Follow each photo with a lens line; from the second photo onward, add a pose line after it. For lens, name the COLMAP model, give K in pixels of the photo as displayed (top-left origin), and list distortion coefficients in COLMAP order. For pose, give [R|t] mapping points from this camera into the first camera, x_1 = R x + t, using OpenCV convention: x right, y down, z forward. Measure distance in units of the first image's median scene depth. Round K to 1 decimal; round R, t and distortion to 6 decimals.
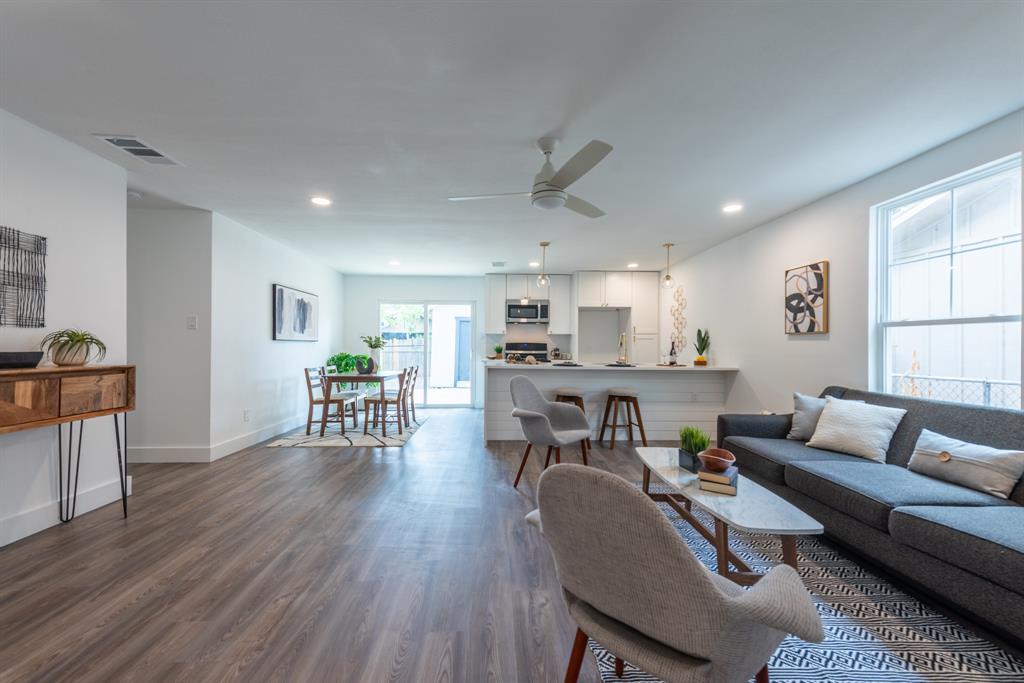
lens RADIAL K [[401.8, 0, 513.0], [0, 401.8, 346.1], [0, 0, 1]] dist [0.001174, -0.000421]
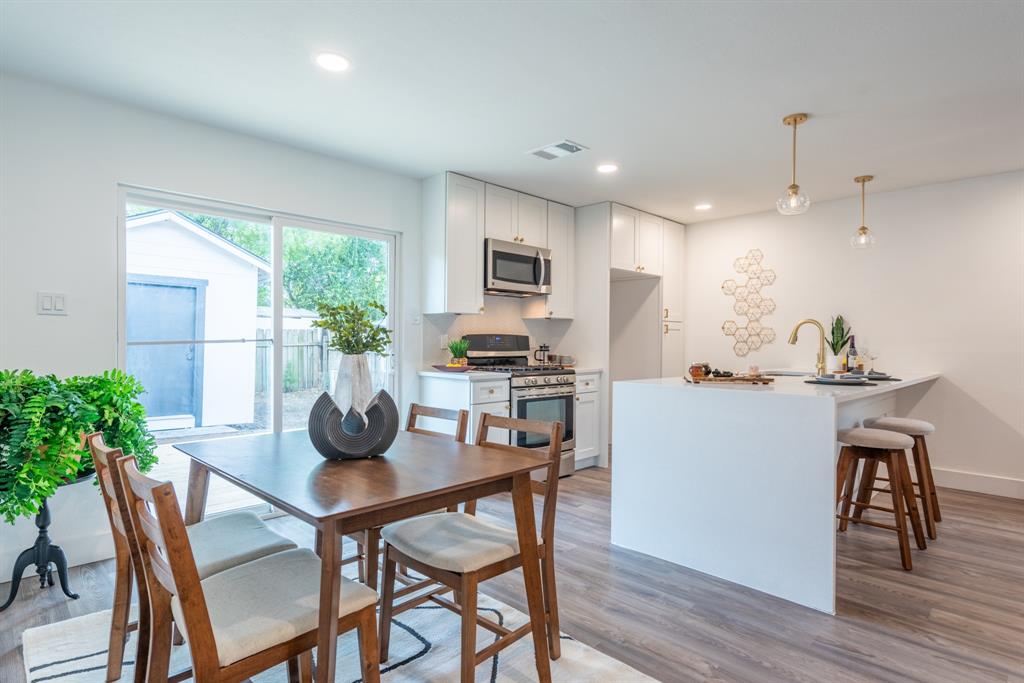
lens RADIAL K [[545.7, 0, 513.2], [0, 545.7, 338.1], [0, 0, 1]] dist [0.002149, 0.000053]
pose [[0.744663, 0.003579, 0.667431, -0.741201], [-0.004217, 0.999991, -0.000657, -0.006601], [-0.667427, -0.002325, 0.744672, 0.964989]]
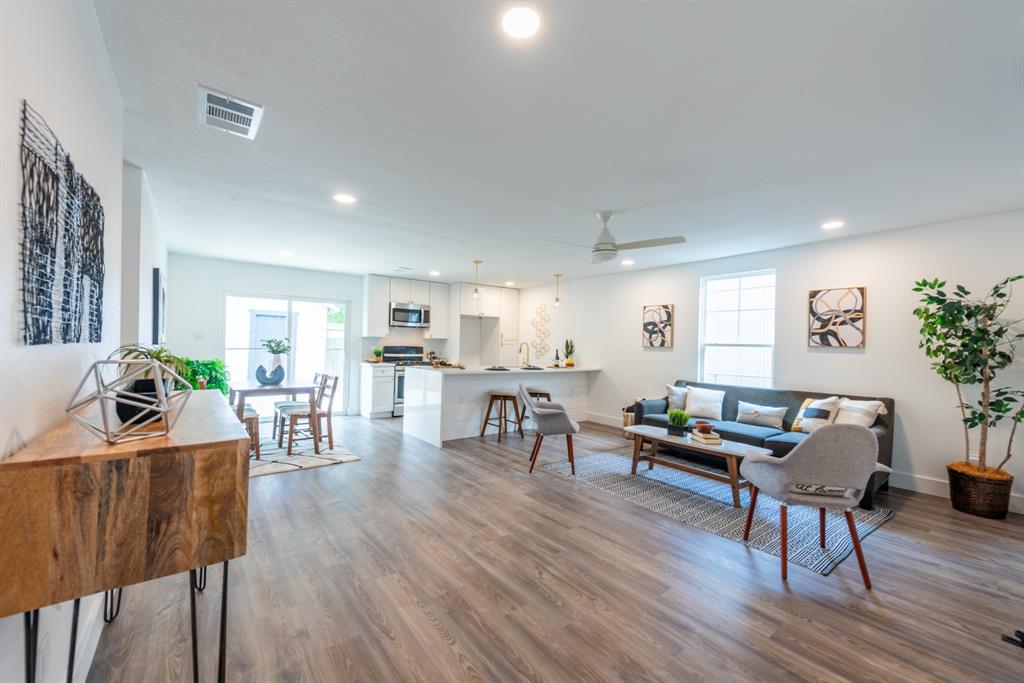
lens RADIAL K [[401.8, 0, 514.4], [0, 401.8, 343.7], [0, 0, 1]] dist [0.001174, -0.000421]
pose [[0.814510, 0.014538, 0.579968, -0.627353], [-0.015984, 0.999869, -0.002616, -0.031158], [-0.579930, -0.007139, 0.814635, 0.028144]]
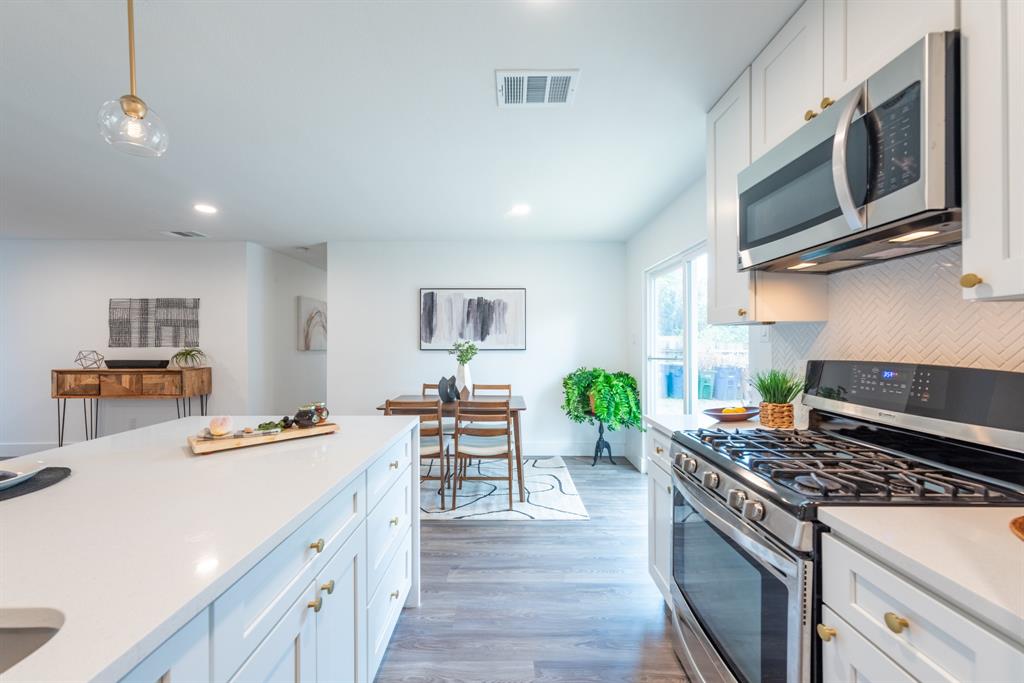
lens RADIAL K [[401.8, 0, 515.5], [0, 401.8, 343.6], [0, 0, 1]] dist [0.001174, -0.000421]
pose [[-0.028057, -0.004181, -0.999598, 0.420622], [0.002631, 0.999987, -0.004256, -0.031908], [0.999603, -0.002749, -0.028046, 1.610106]]
